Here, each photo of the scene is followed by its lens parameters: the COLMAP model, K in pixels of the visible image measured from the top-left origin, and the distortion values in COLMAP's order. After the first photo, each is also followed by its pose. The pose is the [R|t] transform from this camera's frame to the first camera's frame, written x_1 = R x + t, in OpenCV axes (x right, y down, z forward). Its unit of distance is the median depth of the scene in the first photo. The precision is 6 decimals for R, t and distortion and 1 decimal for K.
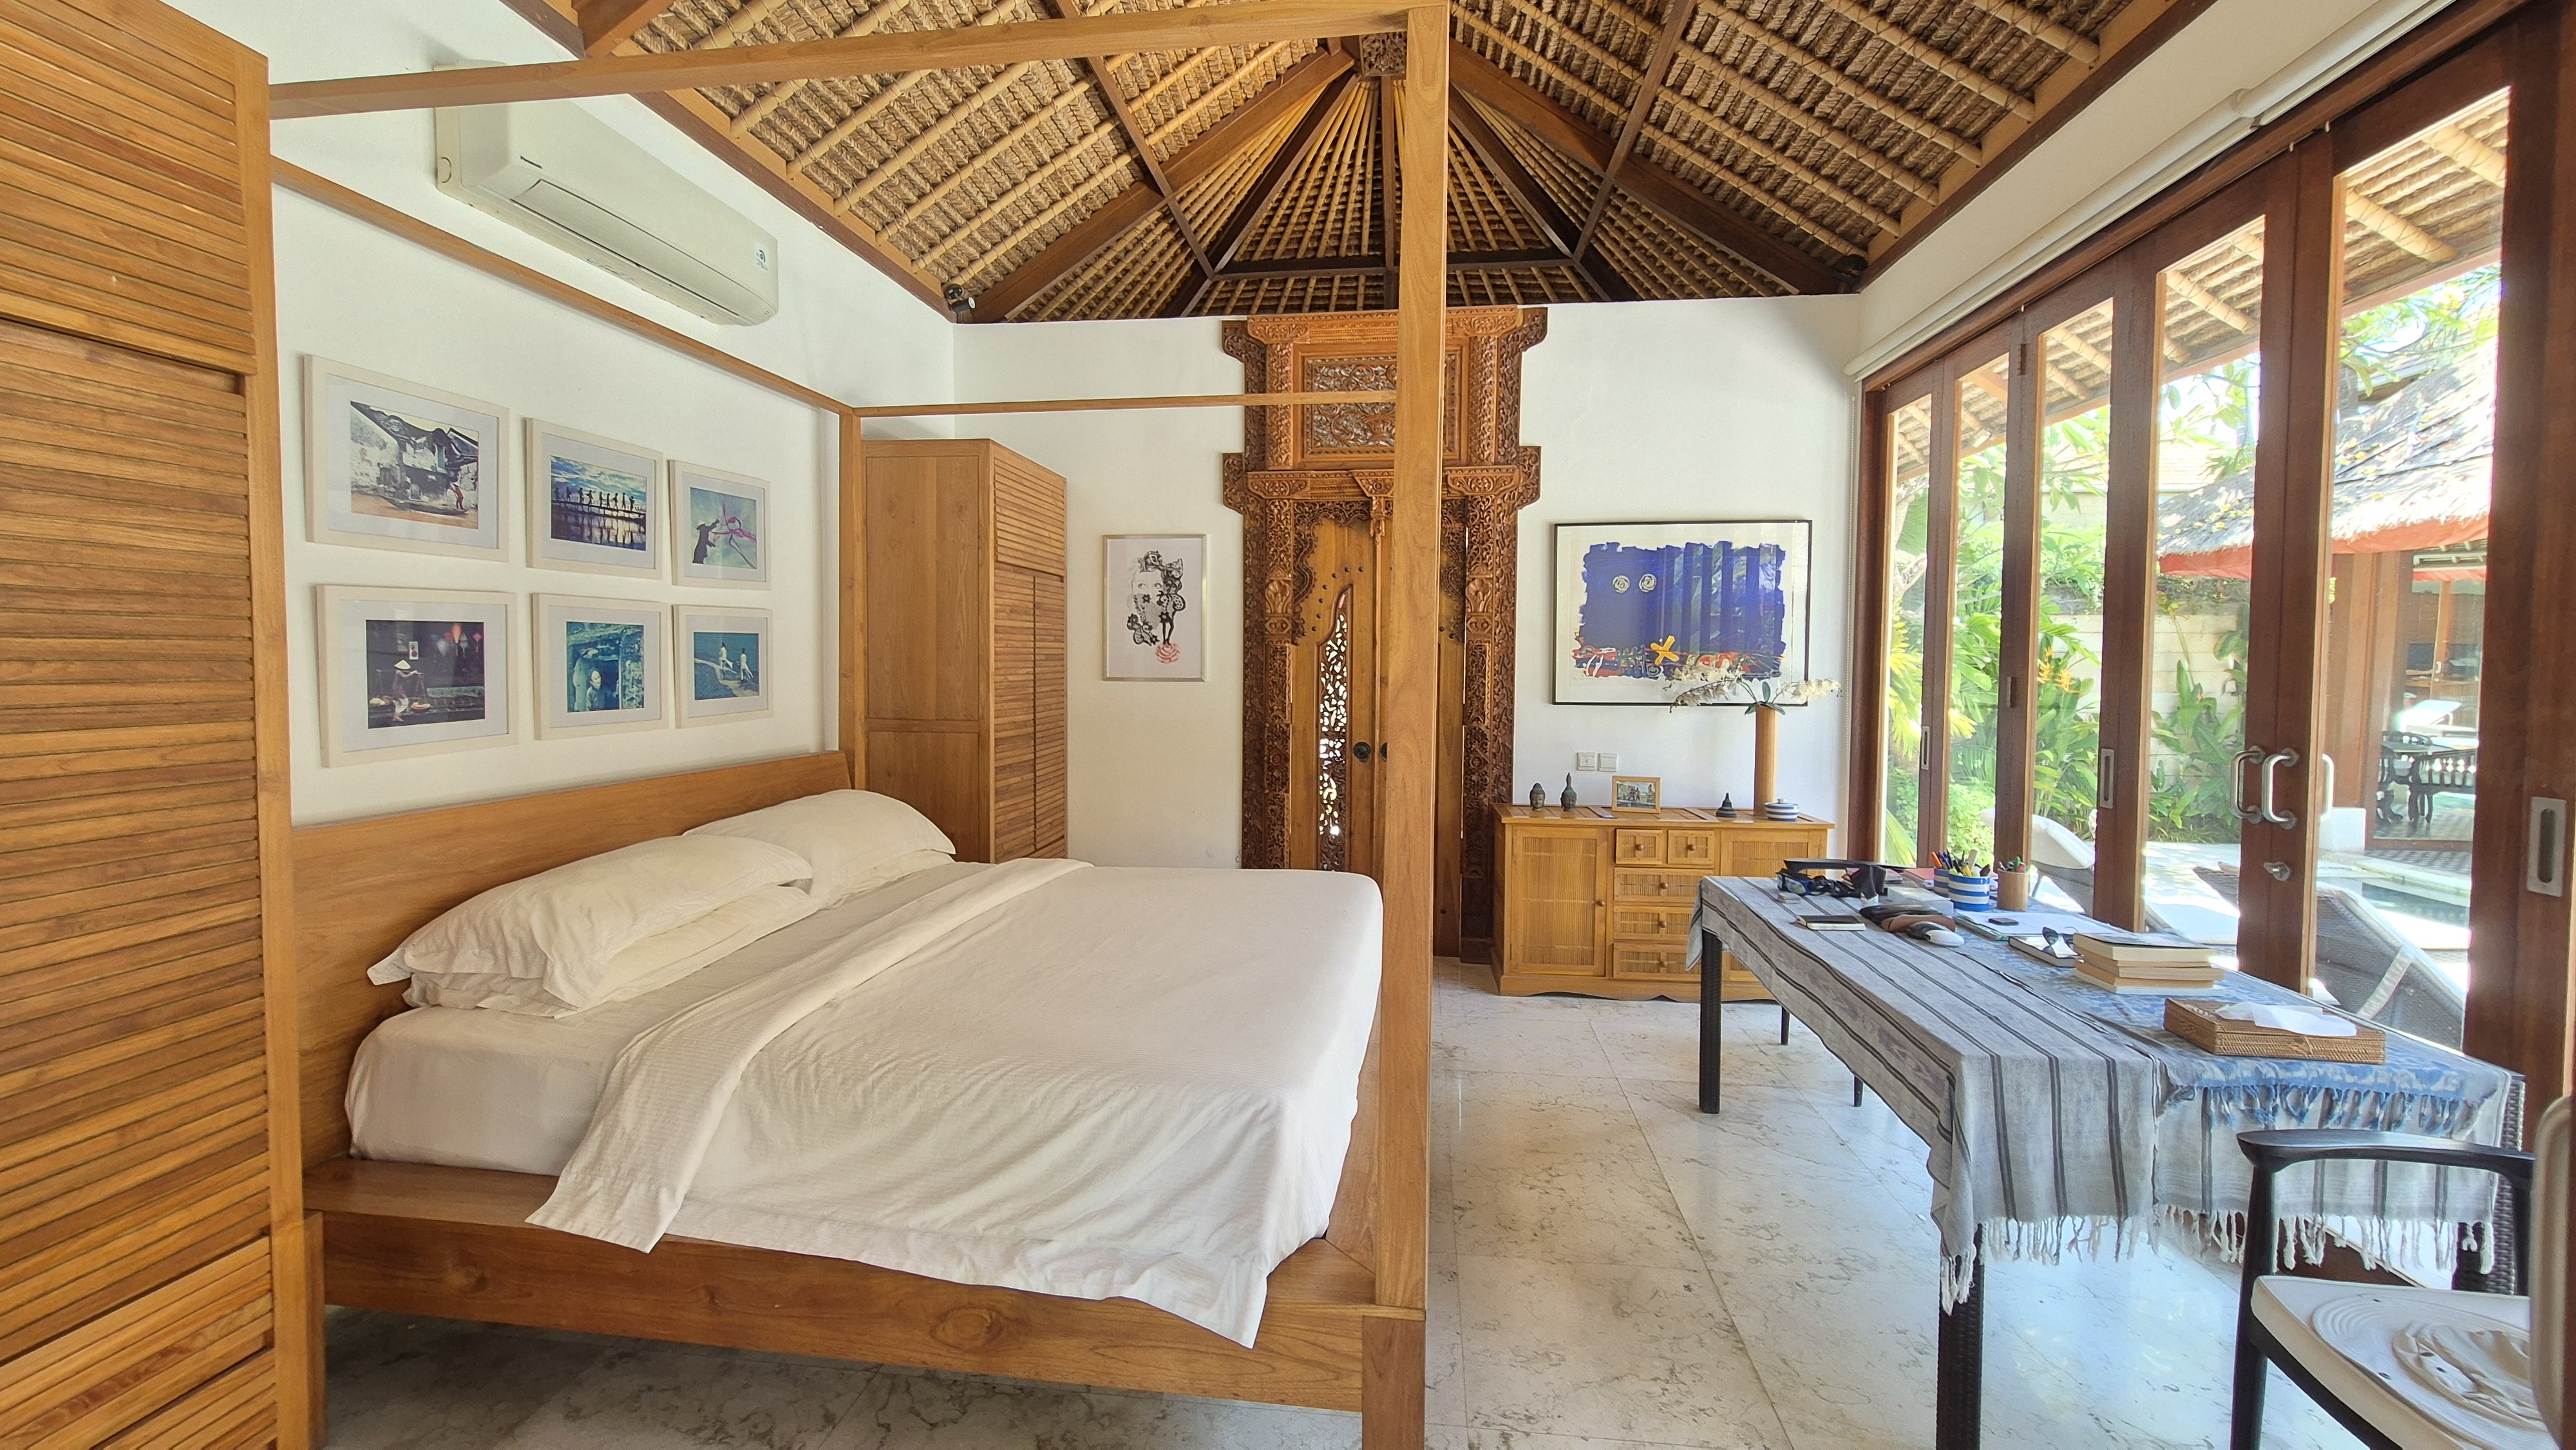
lens RADIAL K [[1054.4, 0, 1282.7], [0, 1054.4, 711.2], [0, 0, 1]] dist [0.002191, -0.000193]
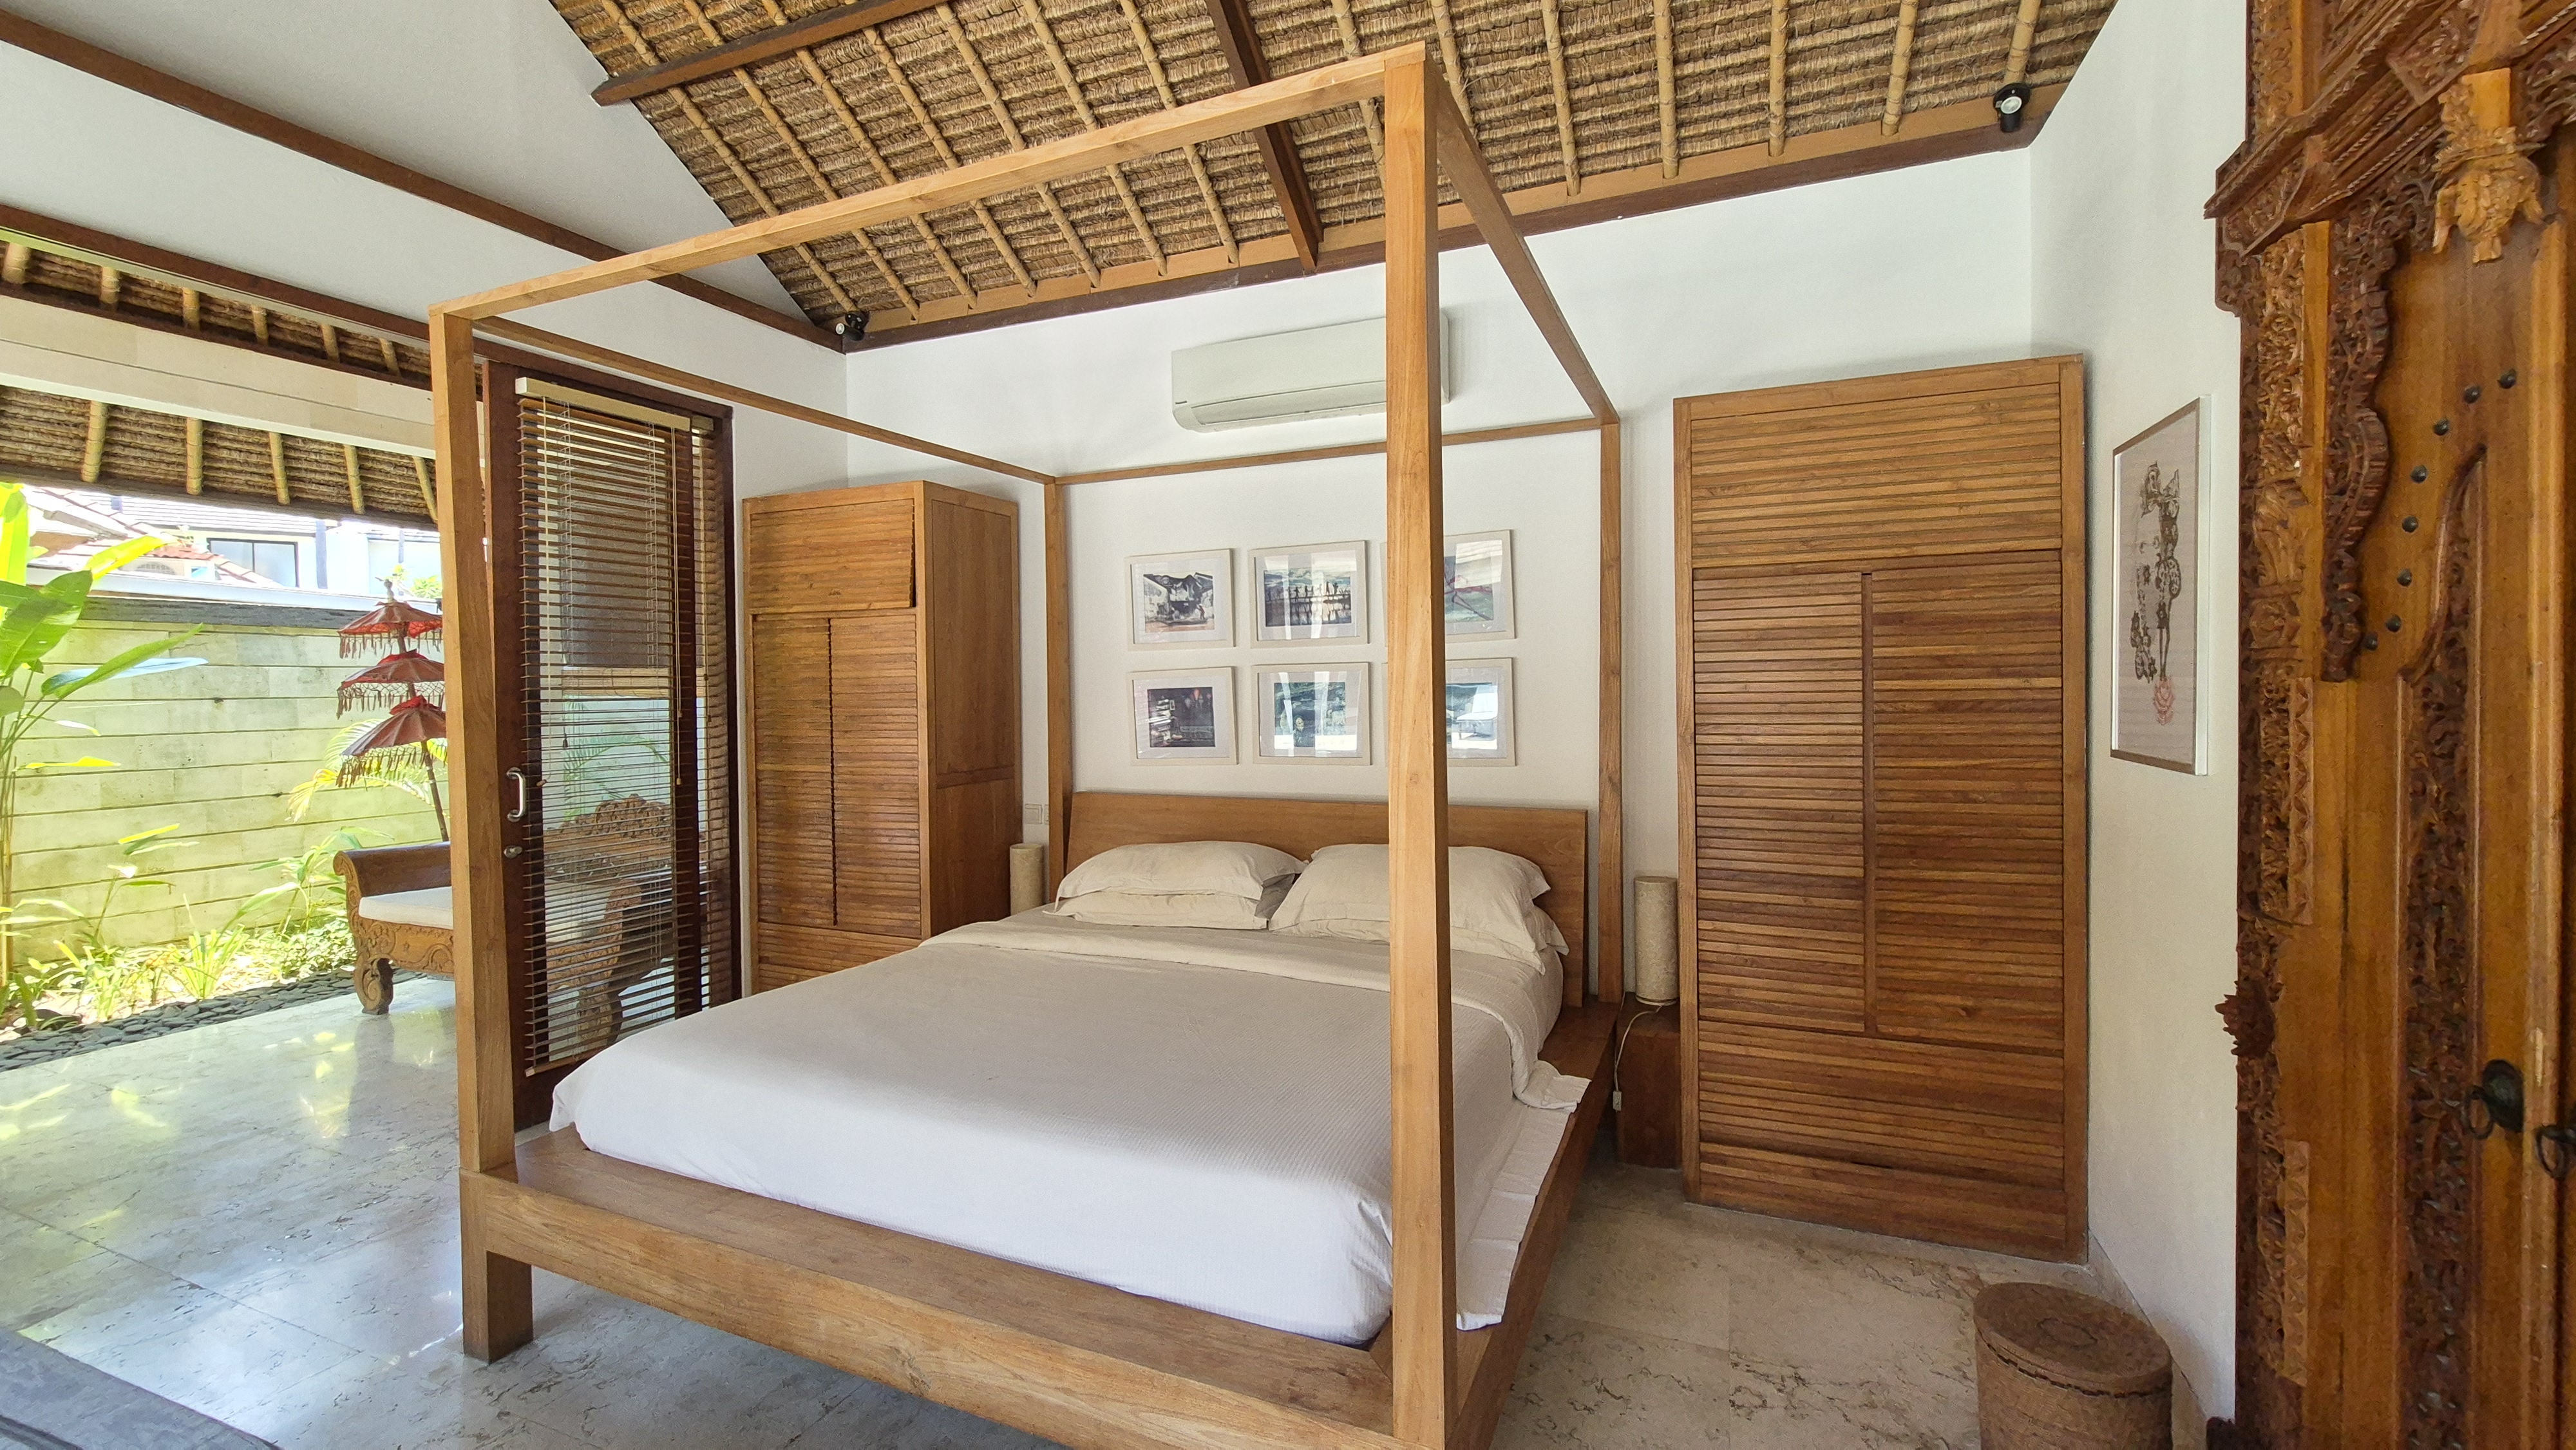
lens RADIAL K [[1054.4, 0, 1290.2], [0, 1054.4, 709.9], [0, 0, 1]] dist [0.002191, -0.000193]
pose [[-0.276539, 0.020394, -0.960786, 0.764168], [-0.036143, 0.998847, 0.031605, -0.105724], [0.960323, 0.043465, -0.275483, 1.574083]]
